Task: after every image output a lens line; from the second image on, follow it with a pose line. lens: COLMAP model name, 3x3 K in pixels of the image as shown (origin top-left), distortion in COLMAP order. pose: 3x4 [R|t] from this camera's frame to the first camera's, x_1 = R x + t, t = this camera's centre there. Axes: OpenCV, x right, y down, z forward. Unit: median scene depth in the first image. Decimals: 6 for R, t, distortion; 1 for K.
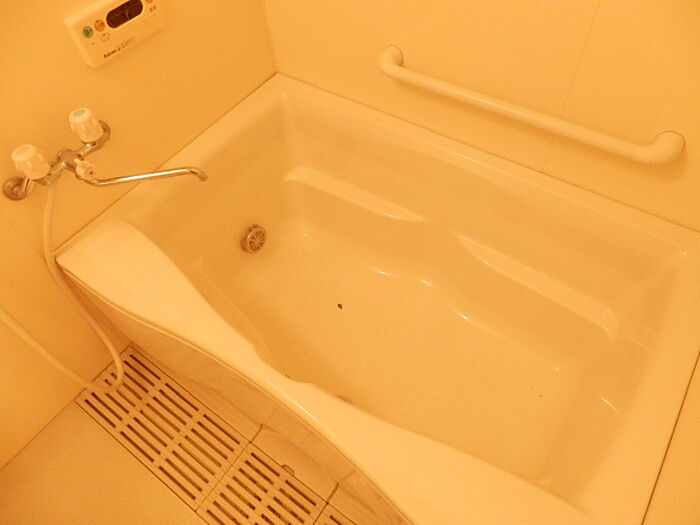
lens RADIAL K [[486.0, 0, 352.0], [0, 486.0, 262.5], [0, 0, 1]] dist [0.004876, -0.009019]
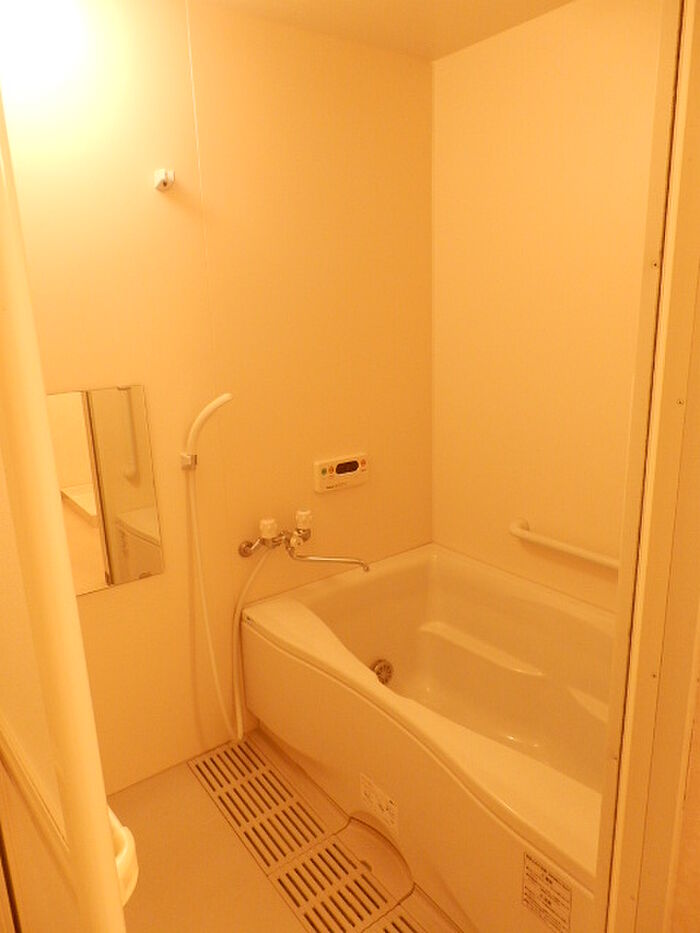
lens RADIAL K [[647.8, 0, 350.0], [0, 647.8, 466.5], [0, 0, 1]] dist [0.004876, -0.009019]
pose [[0.951275, 0.106590, -0.289333, 0.131055], [-0.265459, 0.760484, -0.592618, 0.619581], [0.156866, 0.640549, 0.751725, -0.500047]]
